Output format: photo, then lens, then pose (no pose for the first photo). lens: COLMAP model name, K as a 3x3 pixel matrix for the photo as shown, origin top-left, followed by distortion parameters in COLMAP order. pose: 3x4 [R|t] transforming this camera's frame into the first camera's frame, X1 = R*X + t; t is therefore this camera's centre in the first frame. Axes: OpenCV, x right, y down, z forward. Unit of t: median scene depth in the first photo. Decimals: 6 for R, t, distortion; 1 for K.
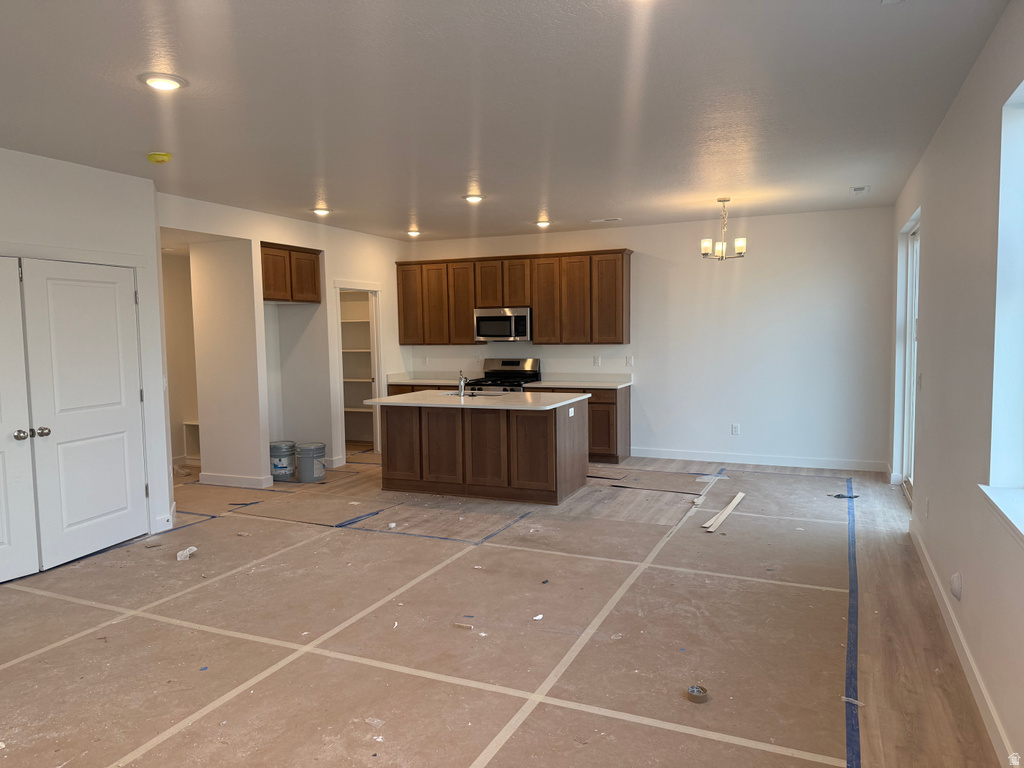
lens RADIAL K [[719.5, 0, 512.0], [0, 719.5, 384.0], [0, 0, 1]] dist [0.154038, -0.291905]
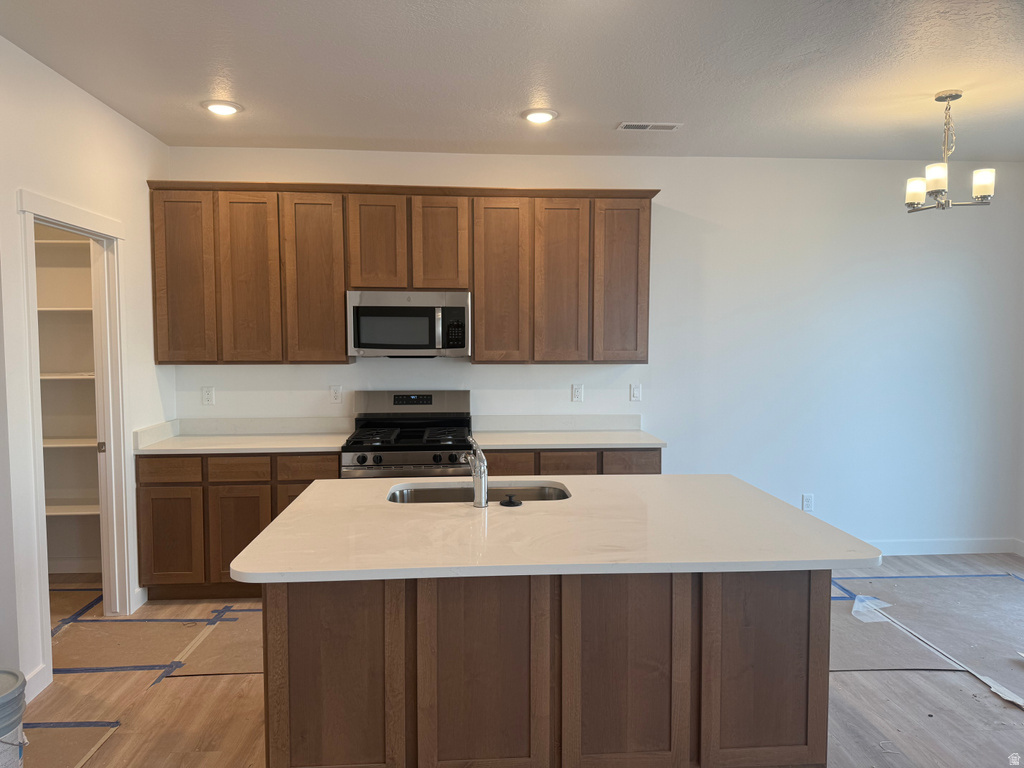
lens RADIAL K [[718.6, 0, 506.2], [0, 718.6, 381.0], [0, 0, 1]] dist [0.093176, -0.117287]
pose [[0.885494, -0.013348, 0.464460, -0.221228], [0.021312, 0.999702, -0.011903, -0.041989], [-0.464162, 0.020439, 0.885514, 0.623675]]
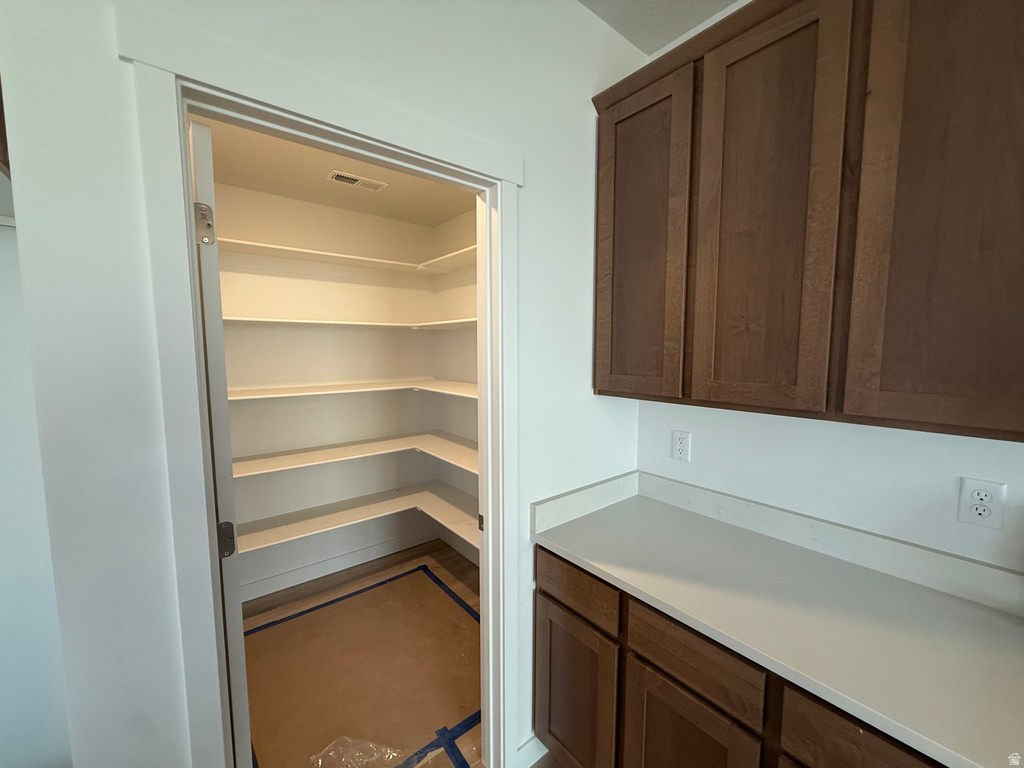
lens RADIAL K [[408.4, 0, 507.8], [0, 408.4, 384.5], [0, 0, 1]] dist [-0.001356, 0.000067]
pose [[0.887350, 0.057485, -0.457499, -0.141058], [-0.048625, 0.998332, 0.031130, -0.077707], [0.458526, -0.005378, 0.888665, 1.060789]]
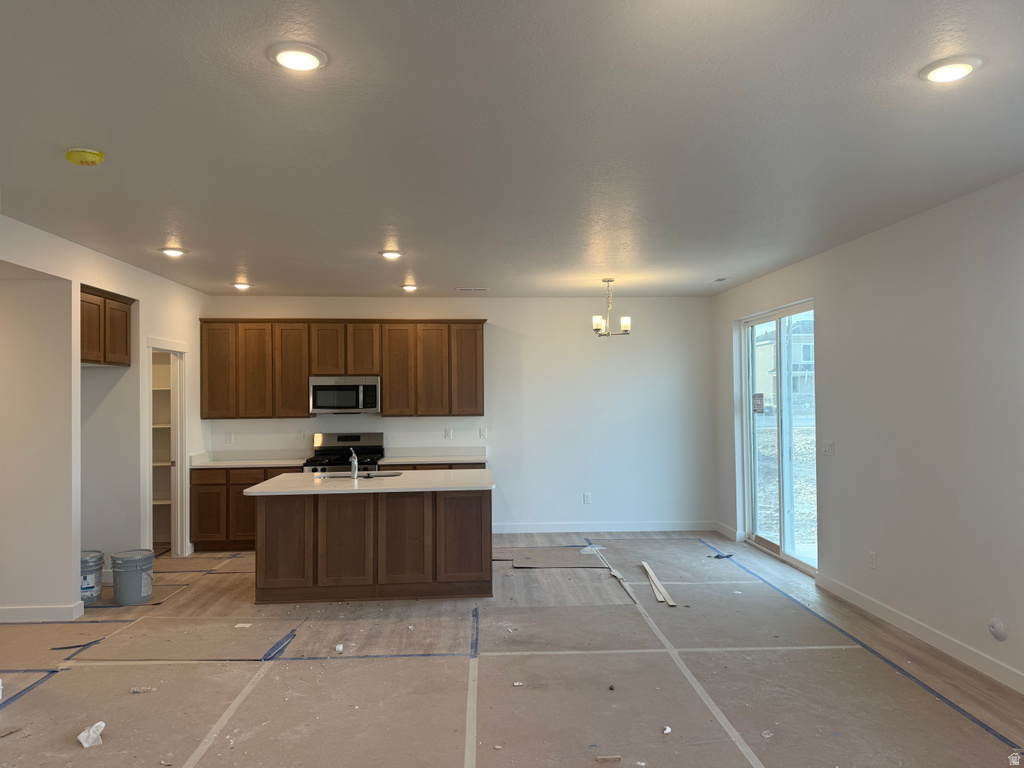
lens RADIAL K [[719.5, 0, 512.0], [0, 719.5, 384.0], [0, 0, 1]] dist [0.154038, -0.291905]
pose [[0.888553, 0.014571, 0.458543, -0.284257], [0.029634, 0.995585, -0.089061, -0.012046], [-0.457817, 0.092724, 0.884198, 0.138753]]
